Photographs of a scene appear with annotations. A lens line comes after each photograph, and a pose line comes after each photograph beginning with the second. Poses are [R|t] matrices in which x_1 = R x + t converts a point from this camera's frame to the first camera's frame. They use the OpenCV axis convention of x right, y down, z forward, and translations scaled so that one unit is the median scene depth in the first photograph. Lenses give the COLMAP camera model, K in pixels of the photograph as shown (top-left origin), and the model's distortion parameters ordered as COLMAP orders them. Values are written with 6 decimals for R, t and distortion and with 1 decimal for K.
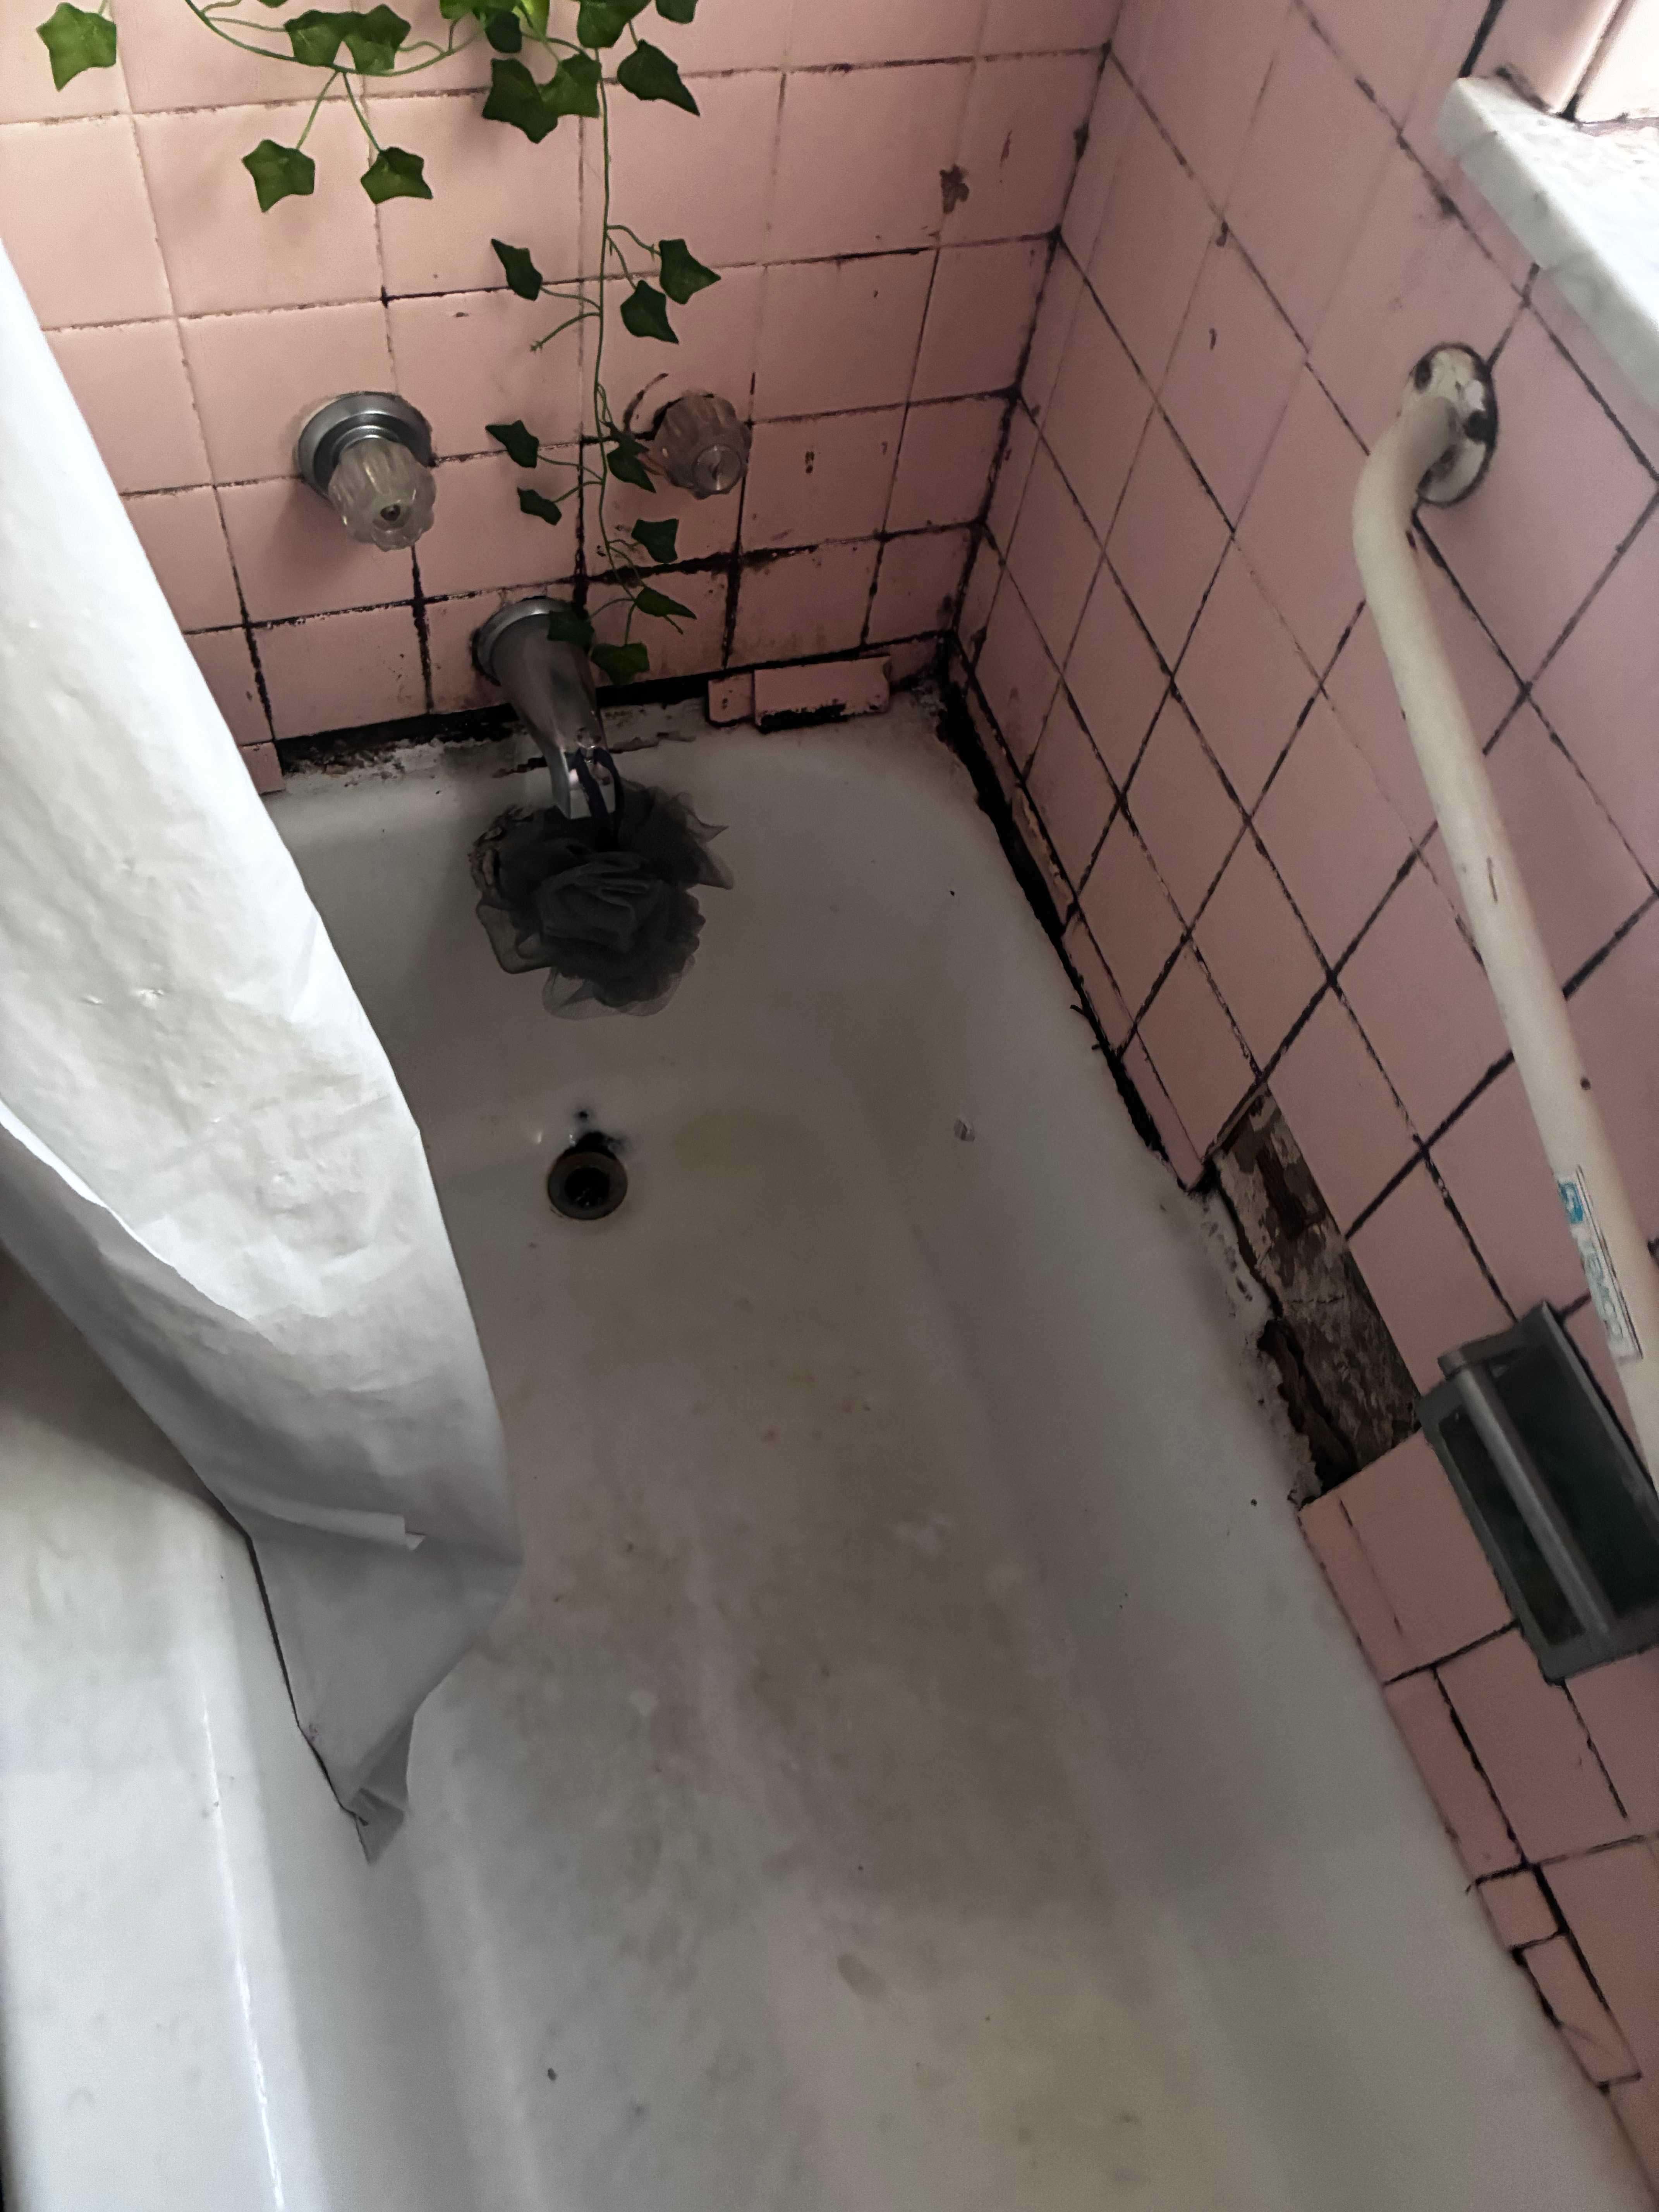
lens RADIAL K [[1698.1, 0, 843.0], [0, 1698.1, 1097.0], [0, 0, 1]] dist [0.040778, -0.057020]
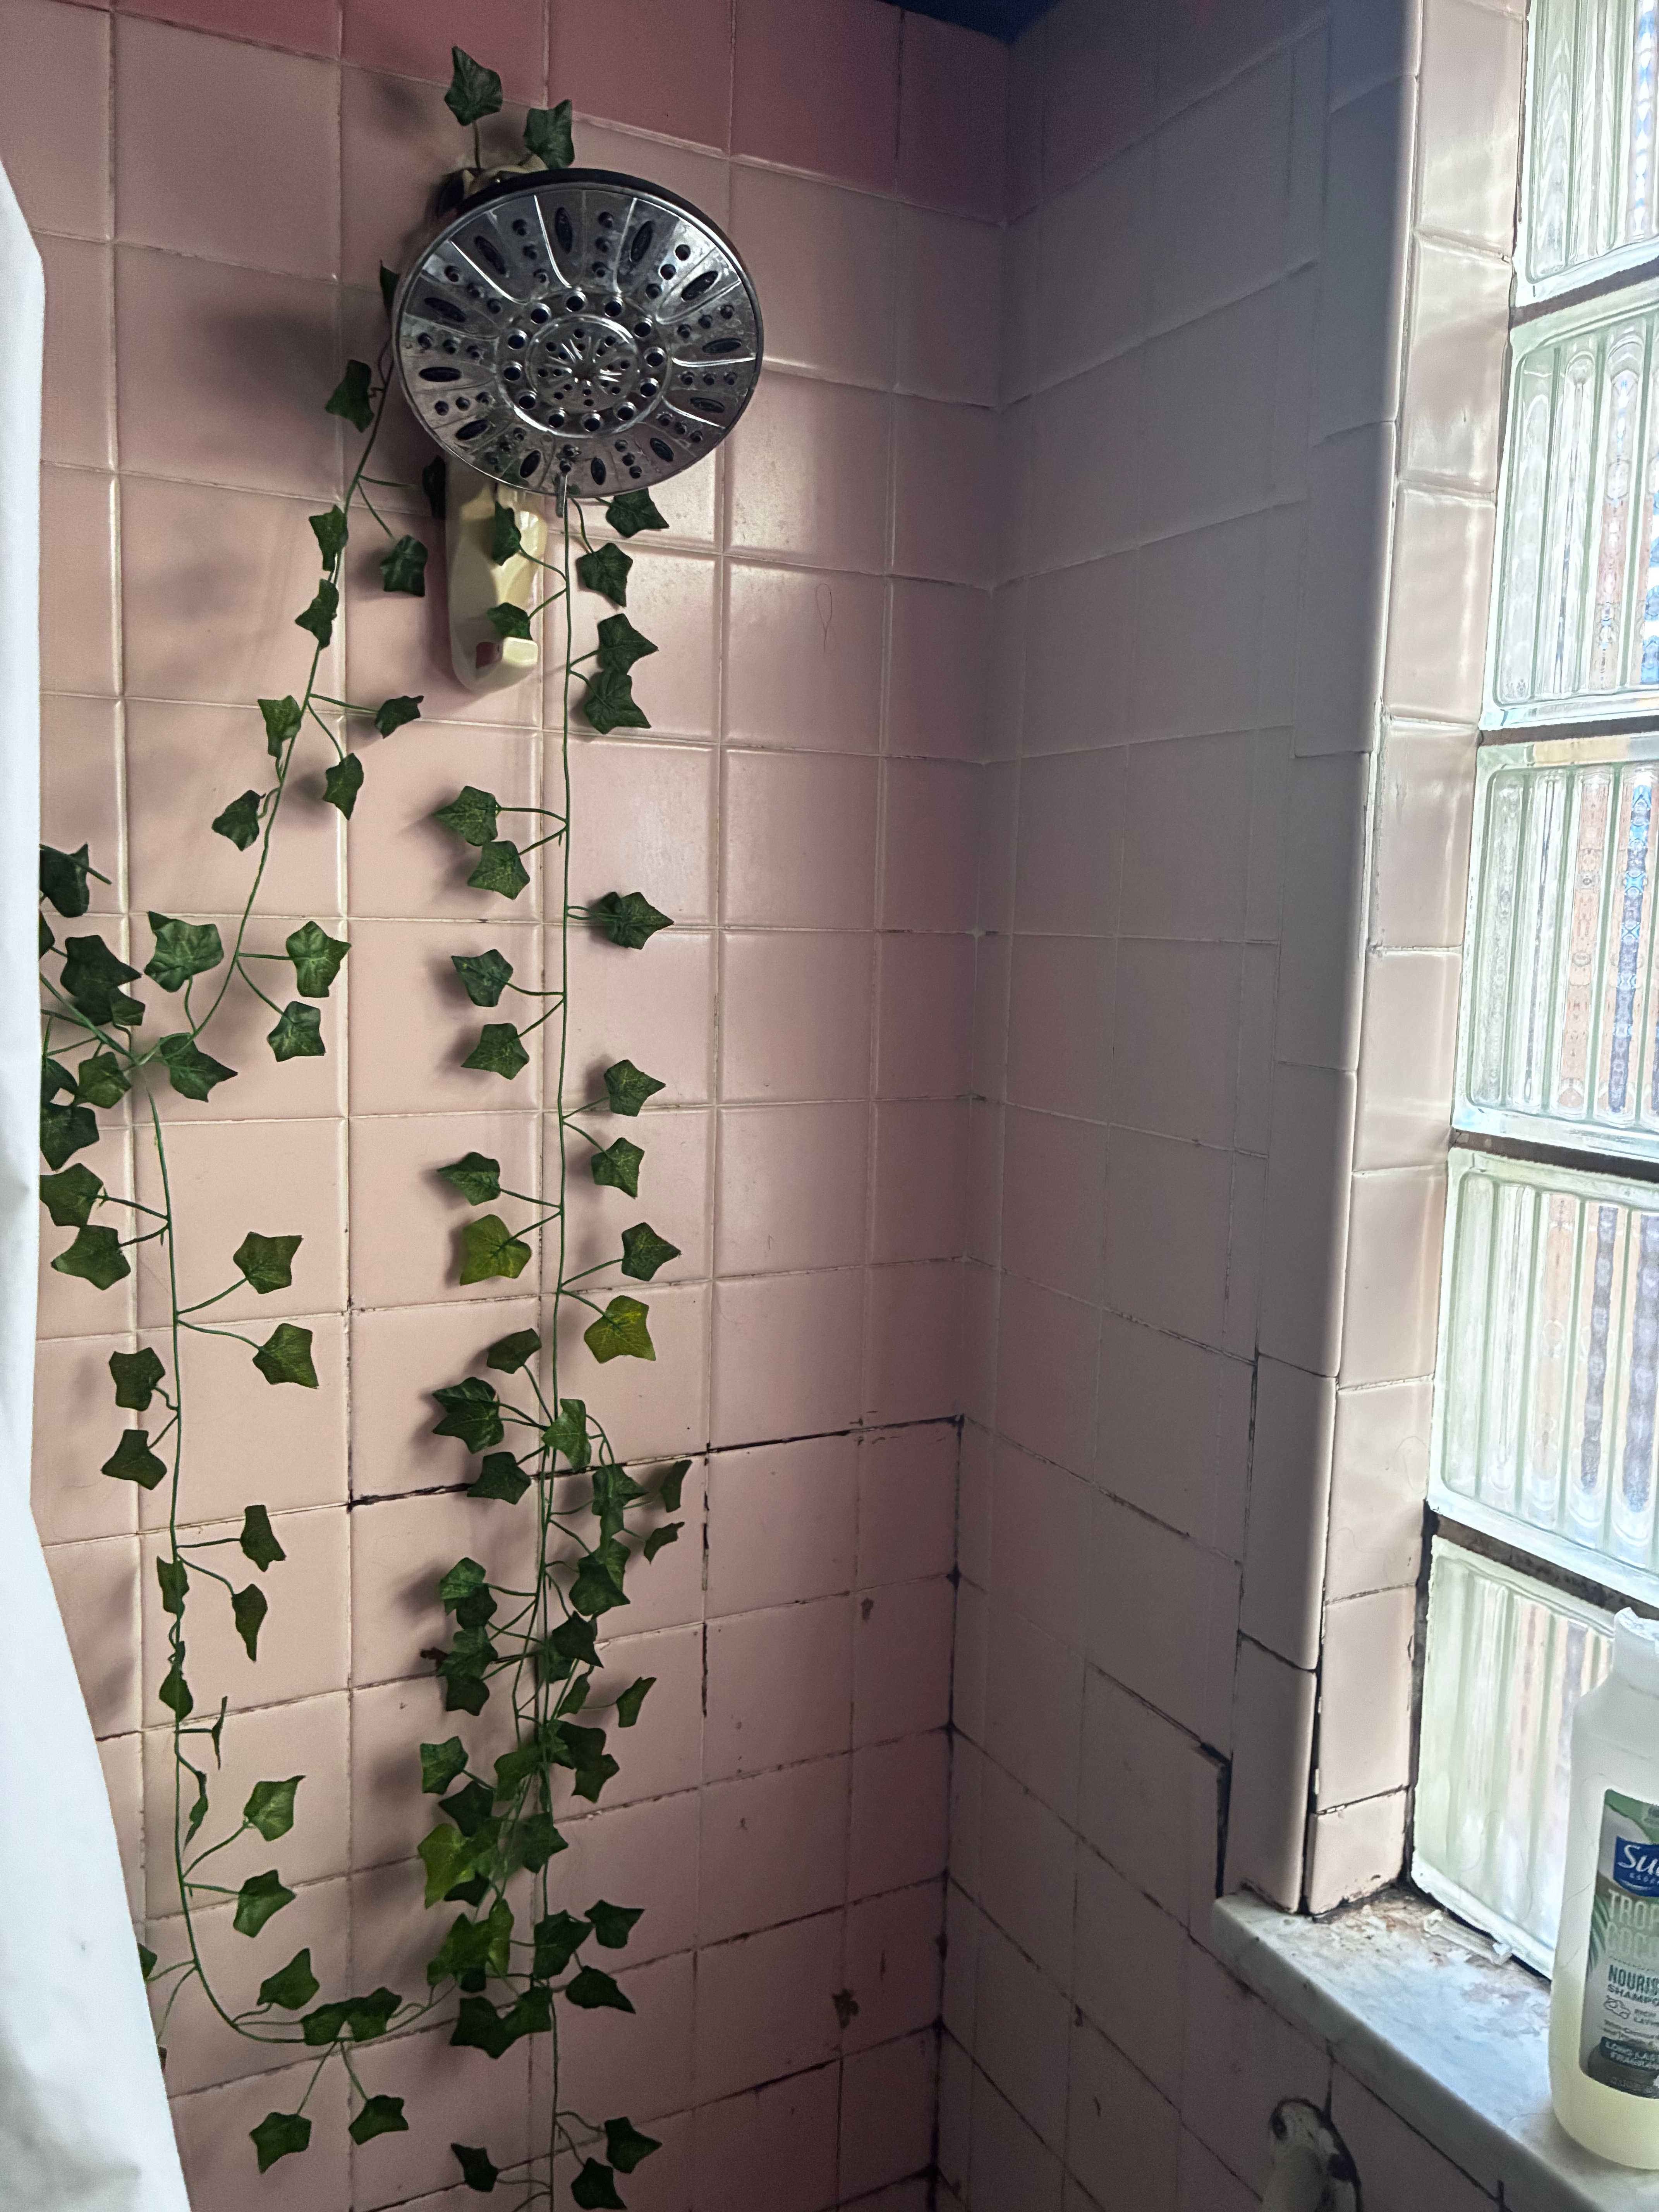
lens RADIAL K [[1698.1, 0, 843.0], [0, 1698.1, 1097.0], [0, 0, 1]] dist [0.040778, -0.057020]
pose [[0.982683, -0.125438, 0.136383, -0.019507], [0.184509, 0.594602, -0.782563, 0.014756], [0.017069, 0.794175, 0.607449, -0.216280]]
